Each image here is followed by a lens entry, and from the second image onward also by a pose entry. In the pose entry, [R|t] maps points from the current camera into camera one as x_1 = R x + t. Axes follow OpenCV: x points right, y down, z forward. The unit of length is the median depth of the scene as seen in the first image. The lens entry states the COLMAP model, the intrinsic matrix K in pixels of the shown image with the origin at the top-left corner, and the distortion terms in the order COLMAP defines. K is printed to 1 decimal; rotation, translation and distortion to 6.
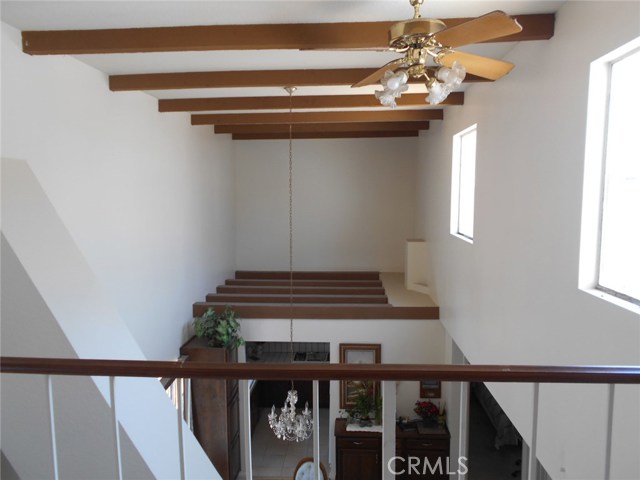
lens RADIAL K [[497.1, 0, 318.8], [0, 497.1, 242.6], [0, 0, 1]] dist [-0.035284, 0.002643]
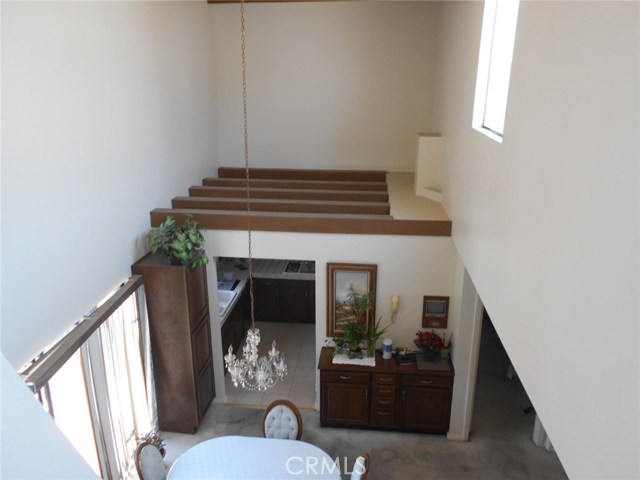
lens RADIAL K [[497.1, 0, 319.9], [0, 497.1, 245.4], [0, 0, 1]] dist [-0.035284, 0.002643]
pose [[0.998986, 0.021084, -0.039792, 0.062916], [-0.011800, 0.975311, 0.220520, -0.005358], [0.043459, -0.219827, 0.974570, 0.205221]]
